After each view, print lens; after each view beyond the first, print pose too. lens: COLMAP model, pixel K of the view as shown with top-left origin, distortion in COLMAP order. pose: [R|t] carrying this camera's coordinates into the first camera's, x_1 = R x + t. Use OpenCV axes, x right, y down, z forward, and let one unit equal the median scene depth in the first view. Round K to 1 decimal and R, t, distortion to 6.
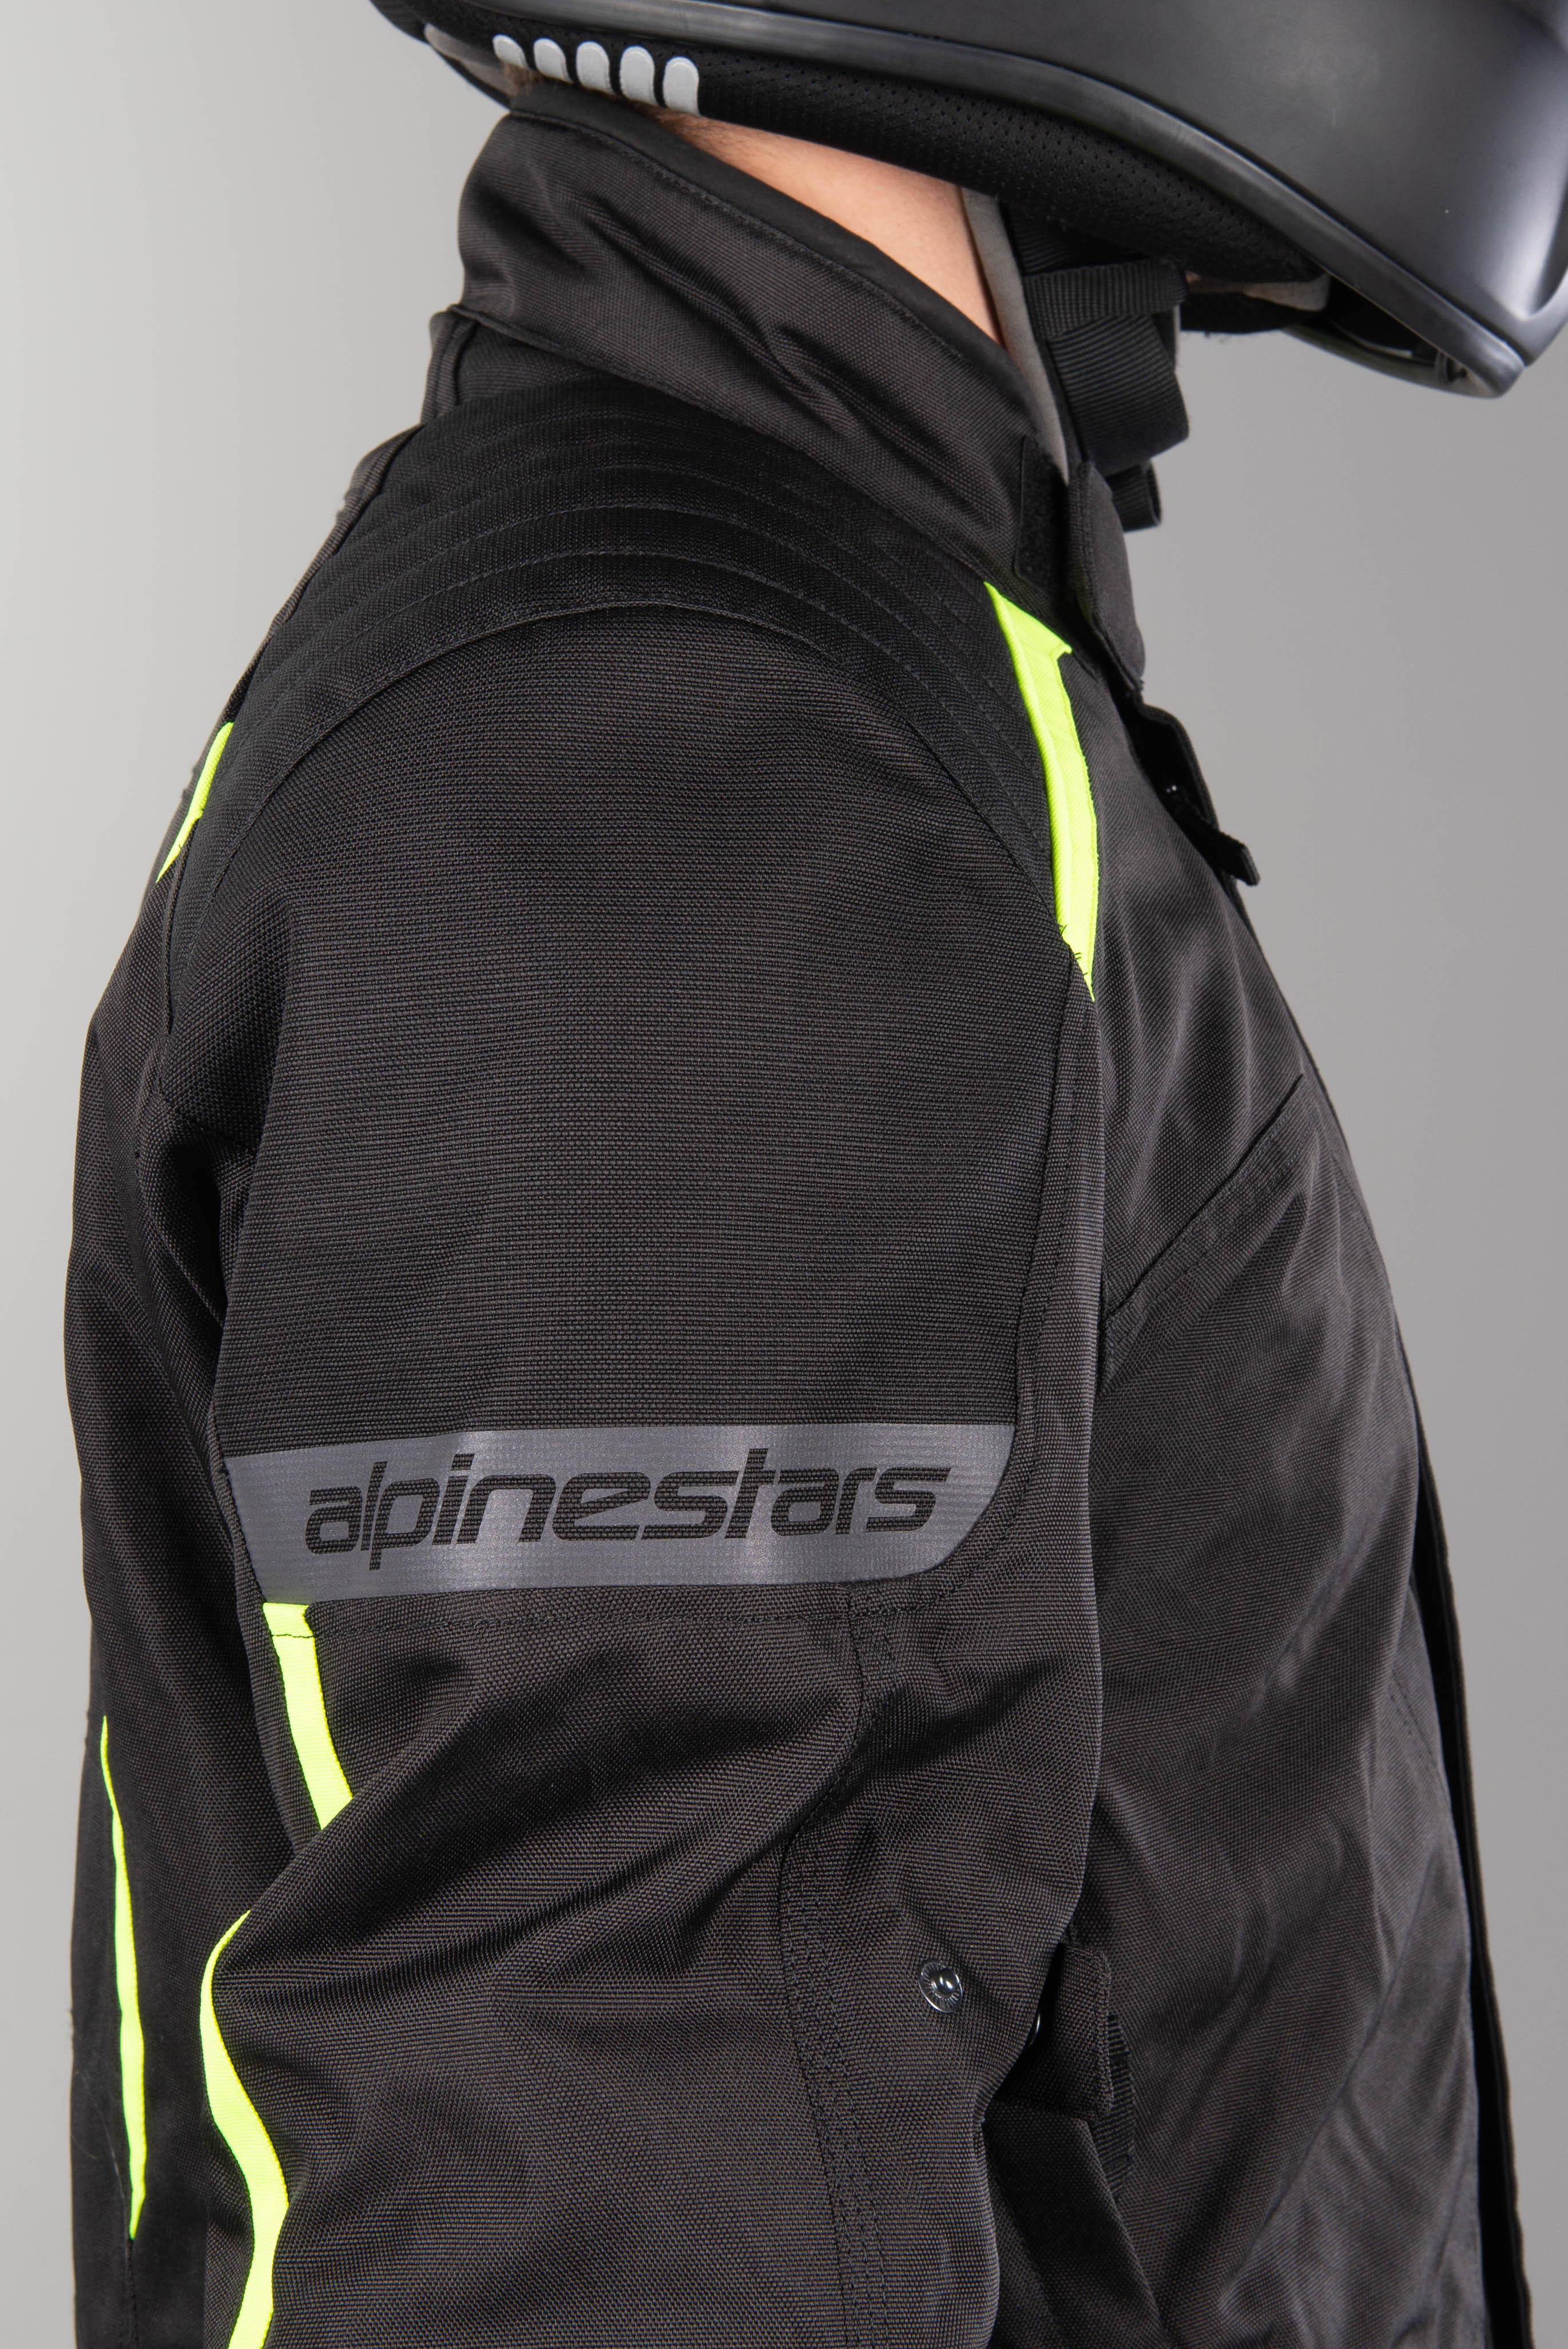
lens RADIAL K [[4933.1, 0, 788.3], [0, 4933.1, 1171.6], [0, 0, 1]] dist [0.149706, 0.000000]
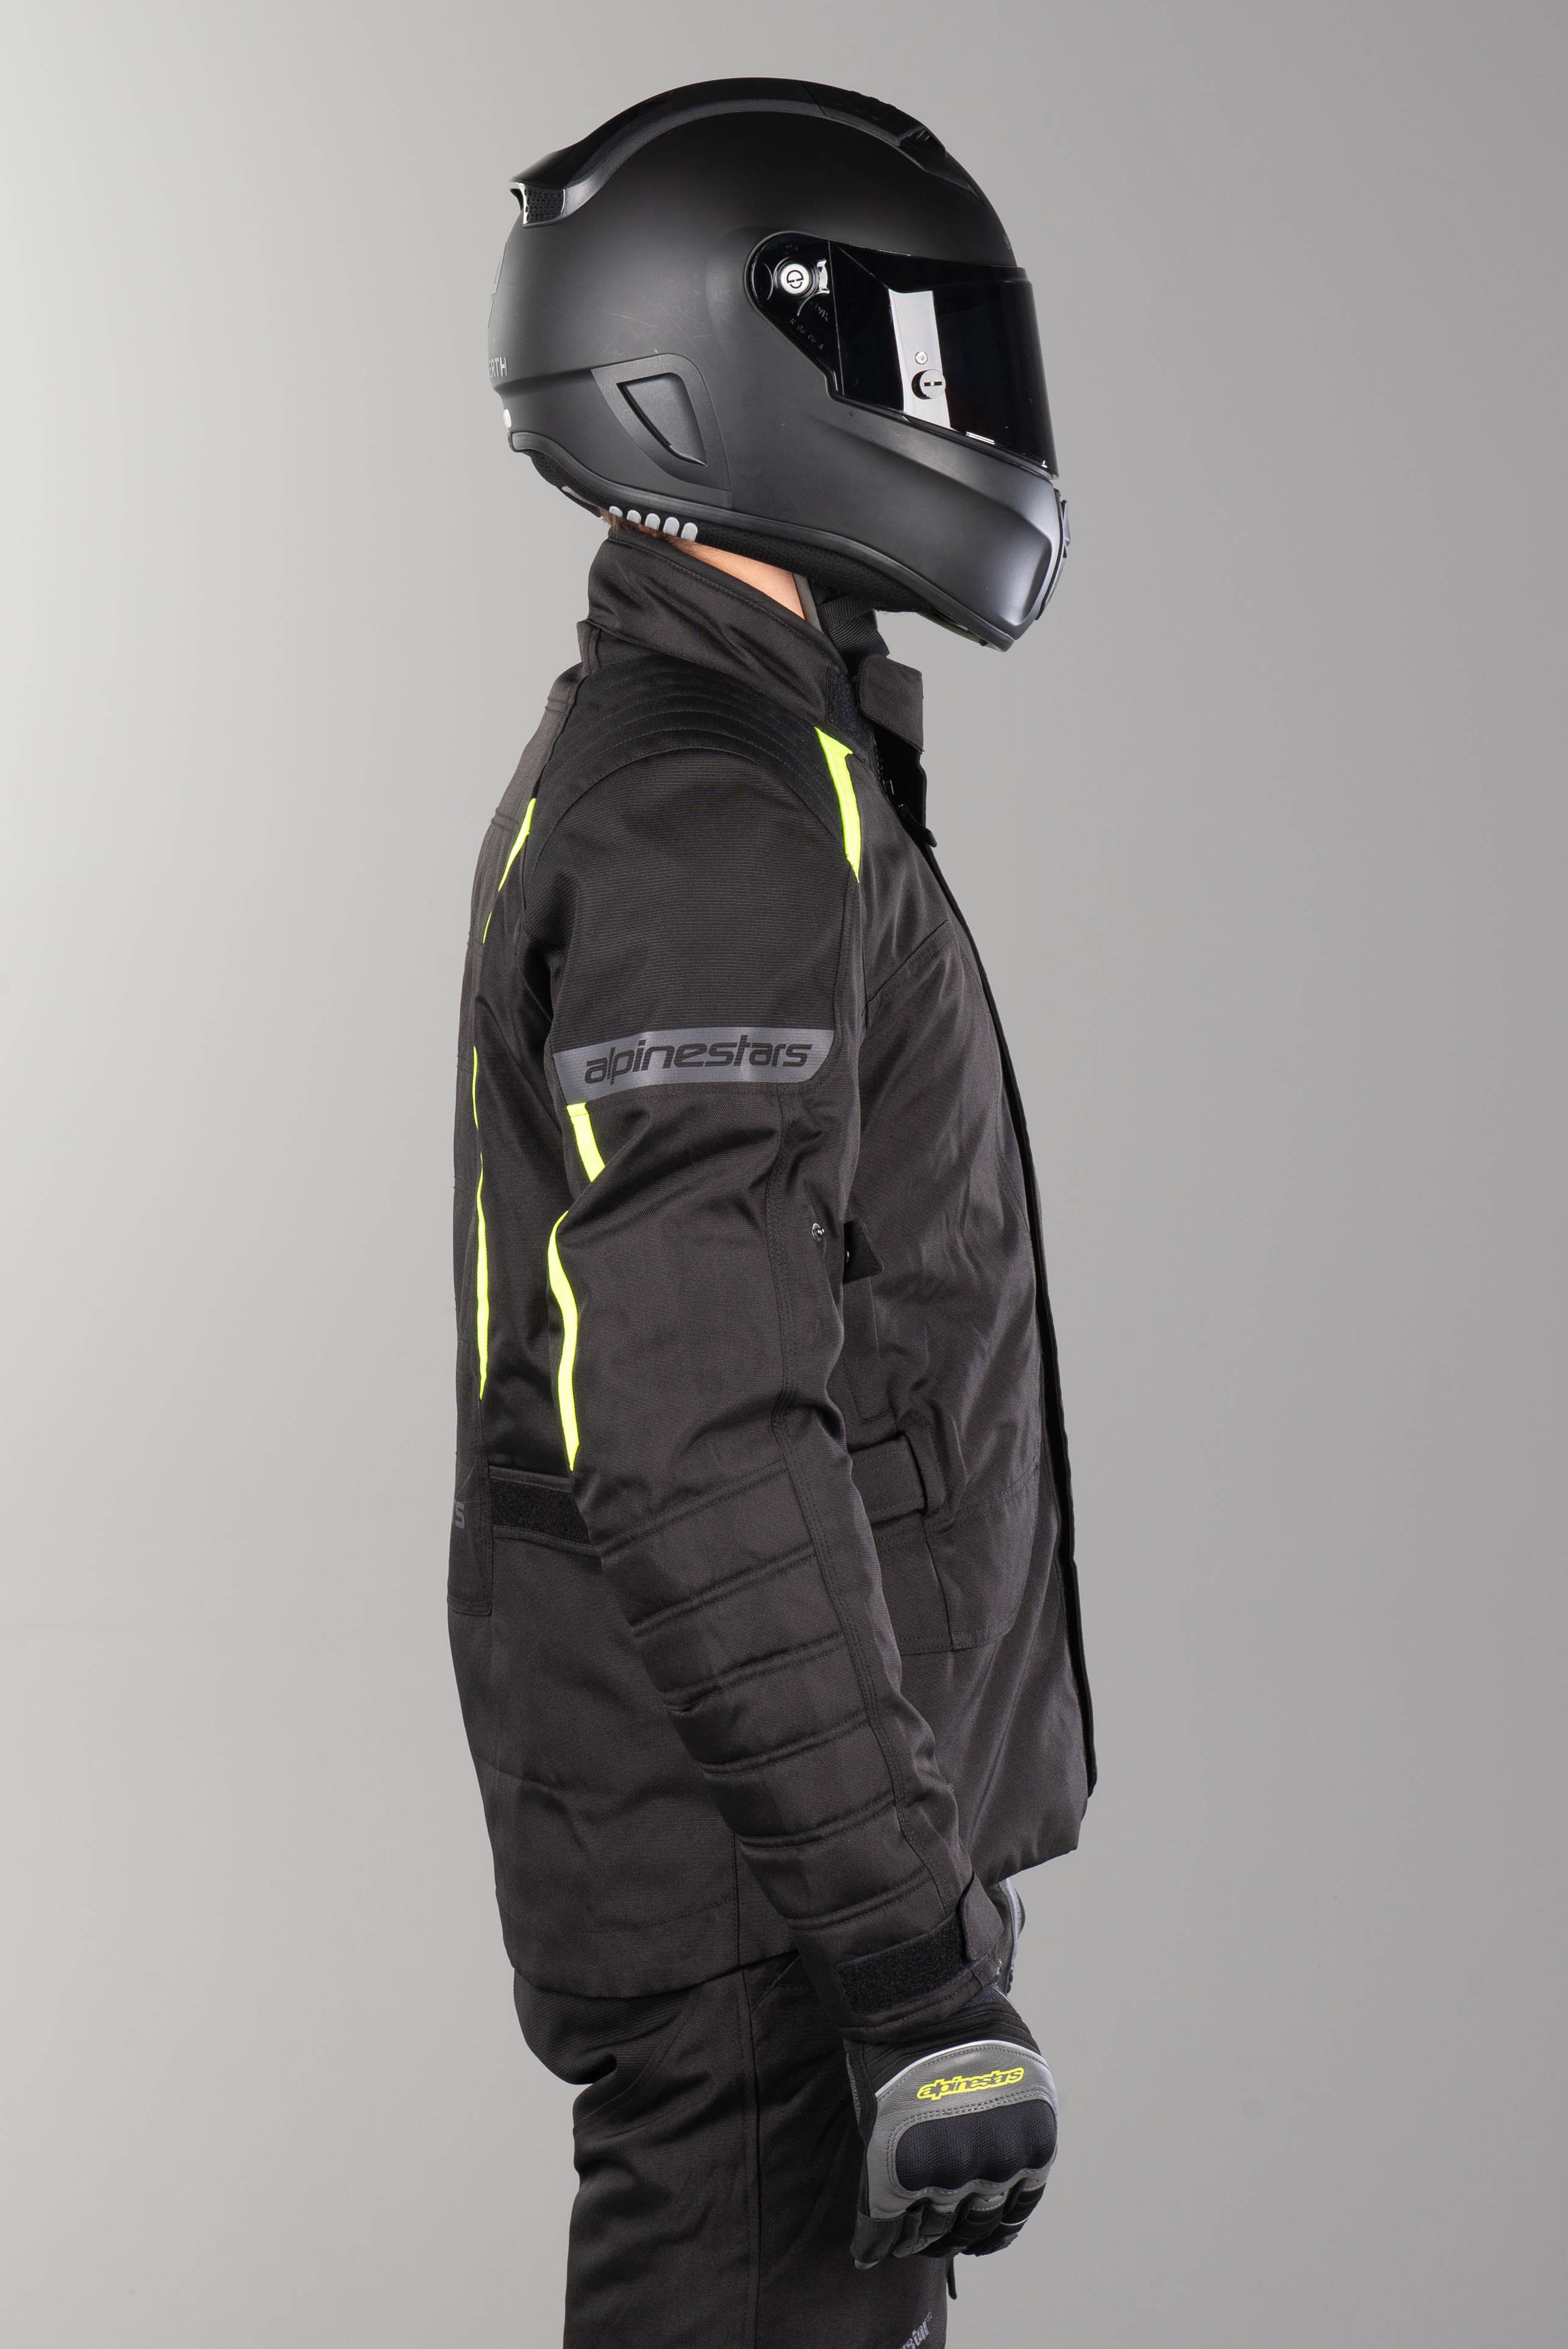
lens RADIAL K [[5278.2, 0, 773.1], [0, 5278.2, 1177.2], [0, 0, 1]] dist [-0.012203, 0.000000]
pose [[0.999138, -0.034688, 0.022788, -0.057316], [0.035347, 0.998948, -0.029223, 0.210762], [-0.021750, 0.030003, 0.999313, -1.903993]]
